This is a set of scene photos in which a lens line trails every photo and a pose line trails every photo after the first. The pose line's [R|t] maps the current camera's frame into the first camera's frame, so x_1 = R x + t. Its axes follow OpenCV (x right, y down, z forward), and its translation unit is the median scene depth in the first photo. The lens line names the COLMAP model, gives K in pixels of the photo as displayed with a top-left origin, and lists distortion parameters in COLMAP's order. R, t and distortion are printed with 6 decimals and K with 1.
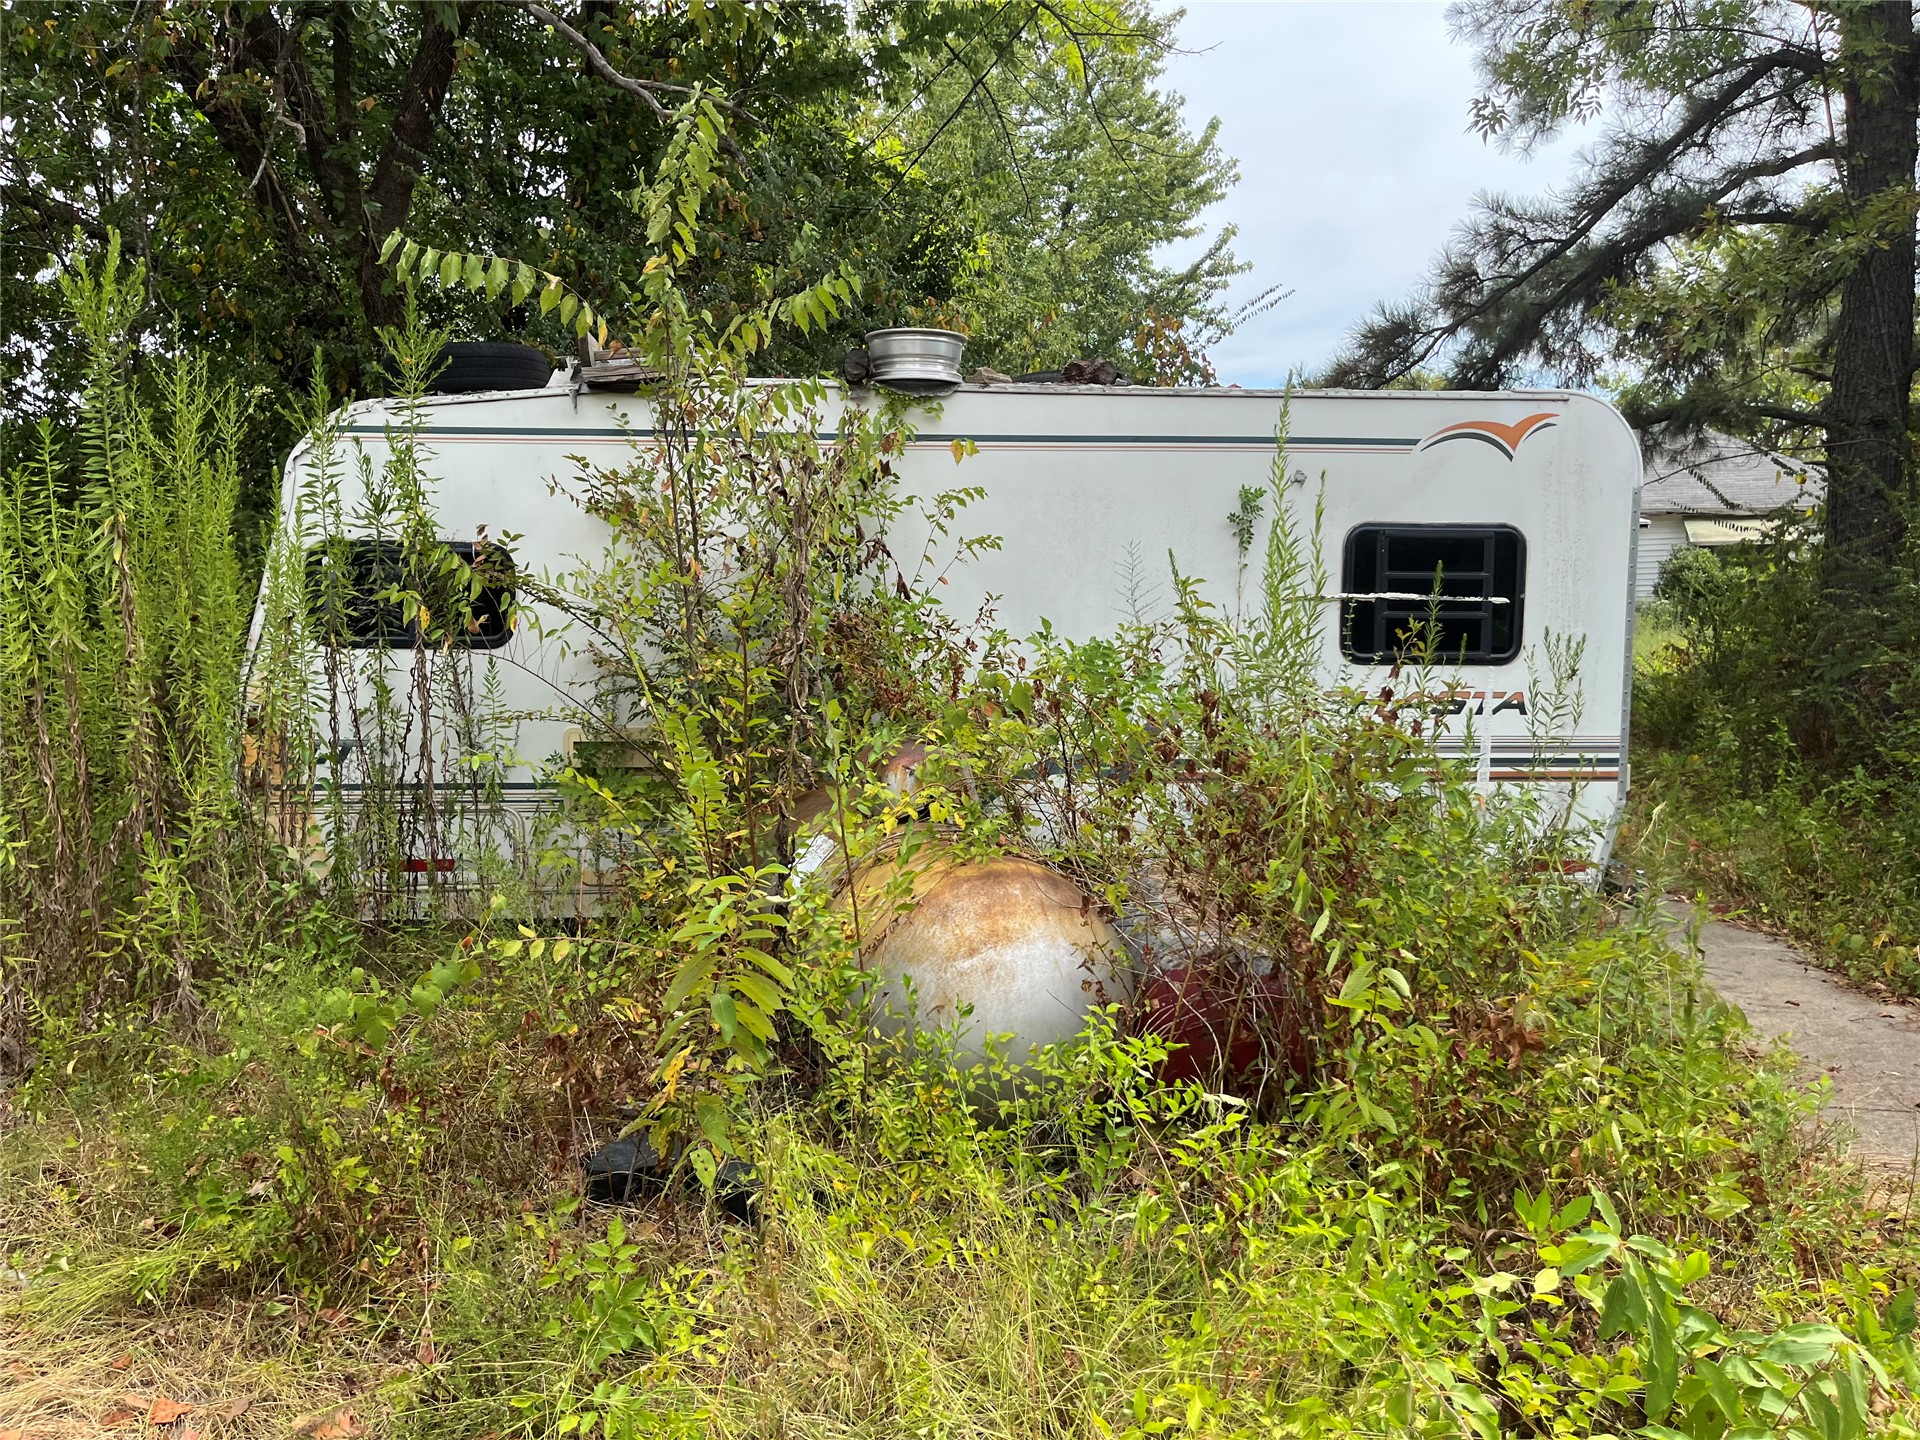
lens RADIAL K [[1432.8, 0, 959.3], [0, 1432.8, 710.1], [0, 0, 1]] dist [0.066487, -0.093058]
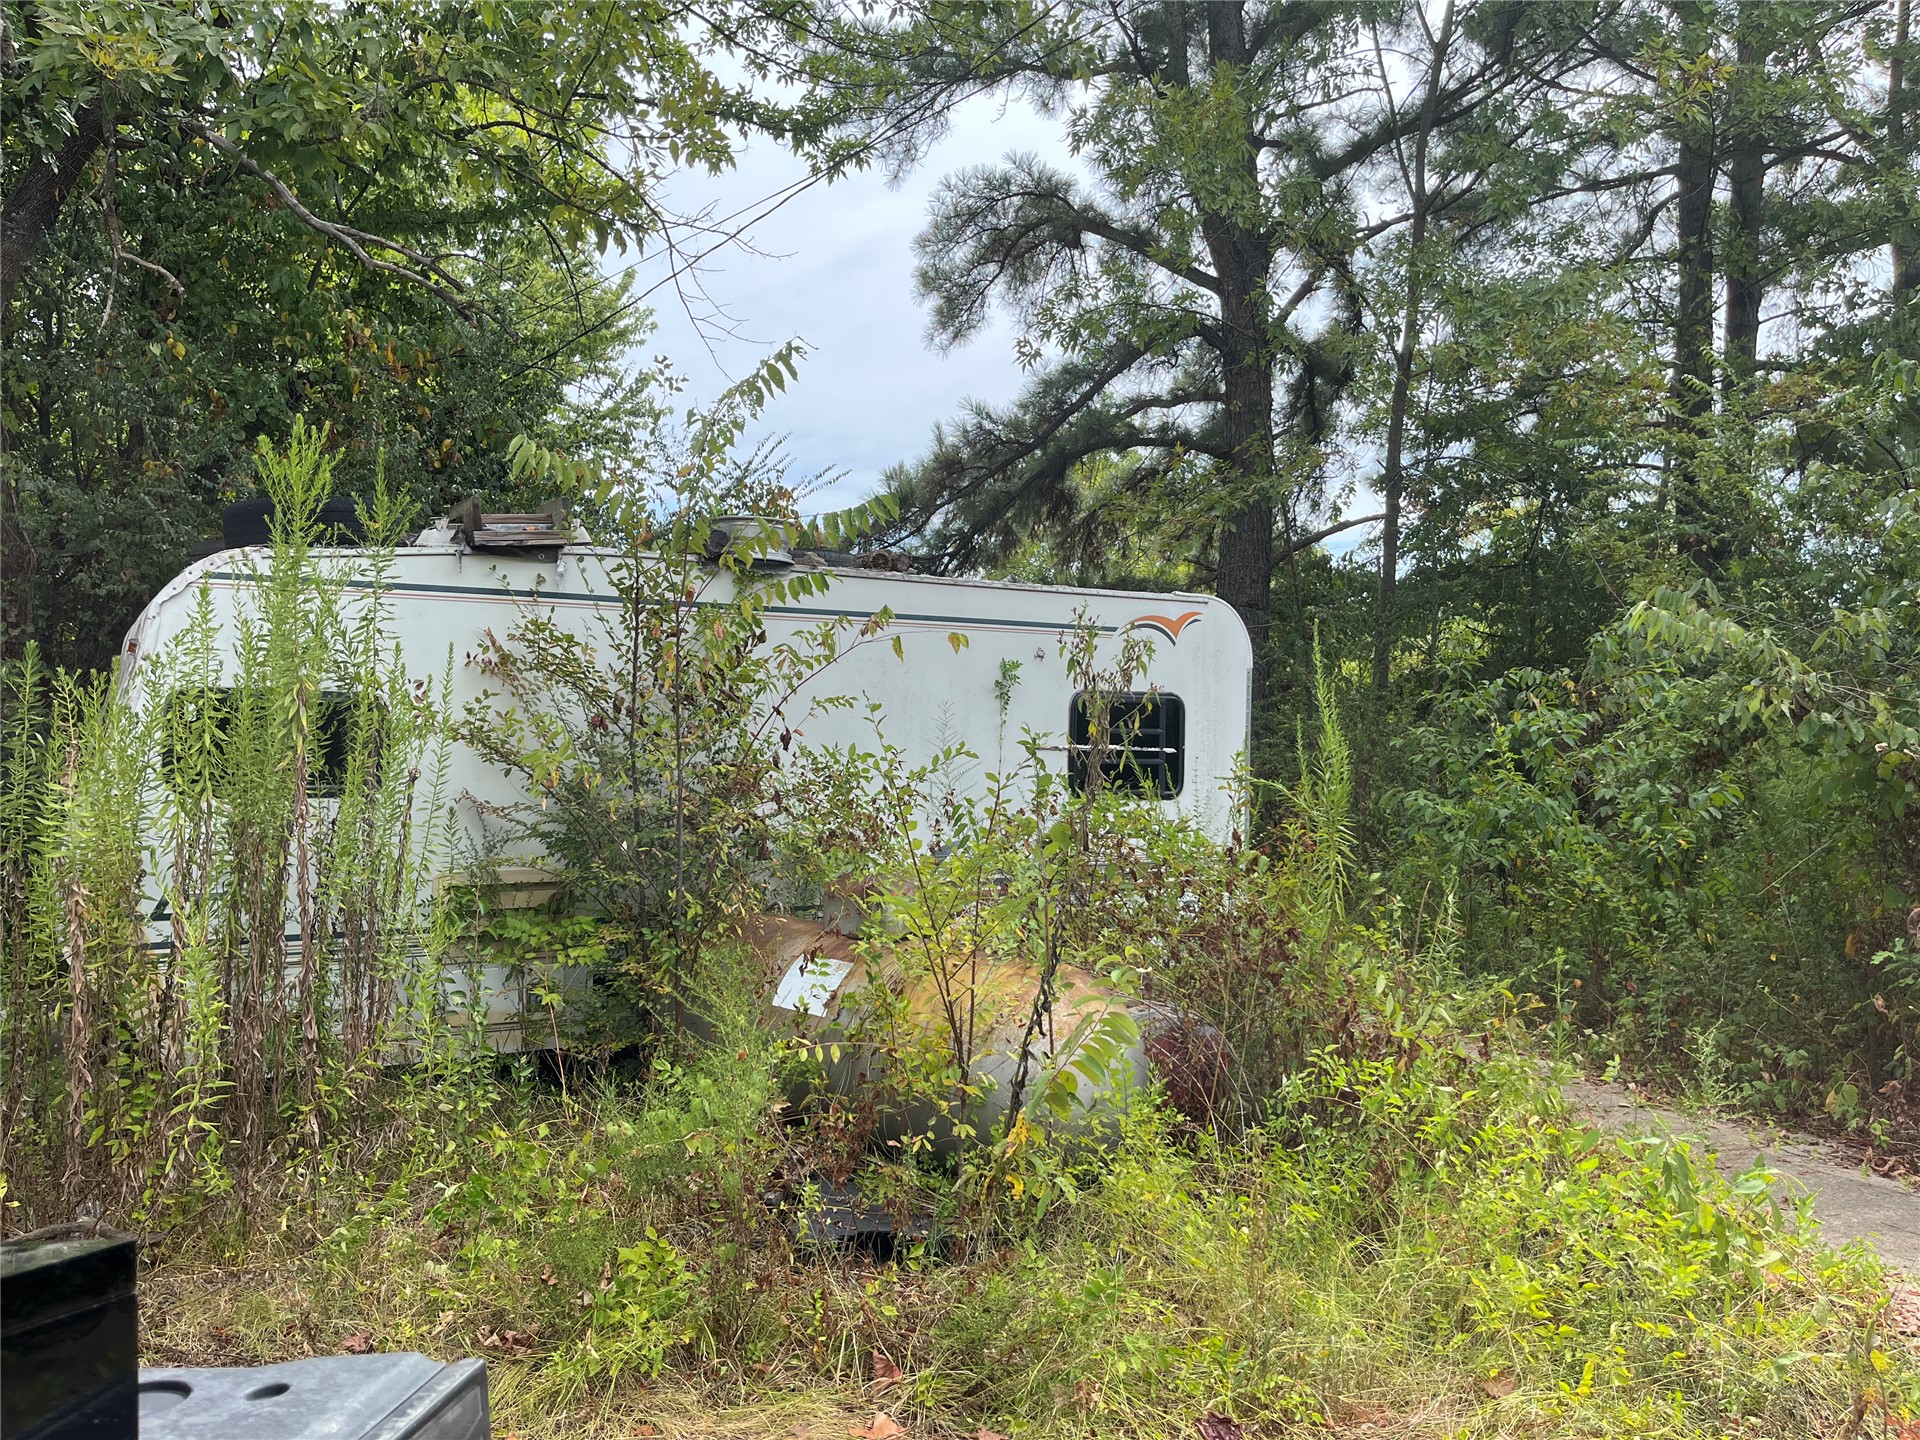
lens RADIAL K [[1456.9, 0, 960.0], [0, 1456.9, 720.0], [0, 0, 1]] dist [0.074718, -0.109060]
pose [[0.894441, 0.011907, 0.447028, -0.403407], [0.023265, 0.997053, -0.073109, -0.010035], [-0.446581, 0.075792, 0.891527, -0.113521]]
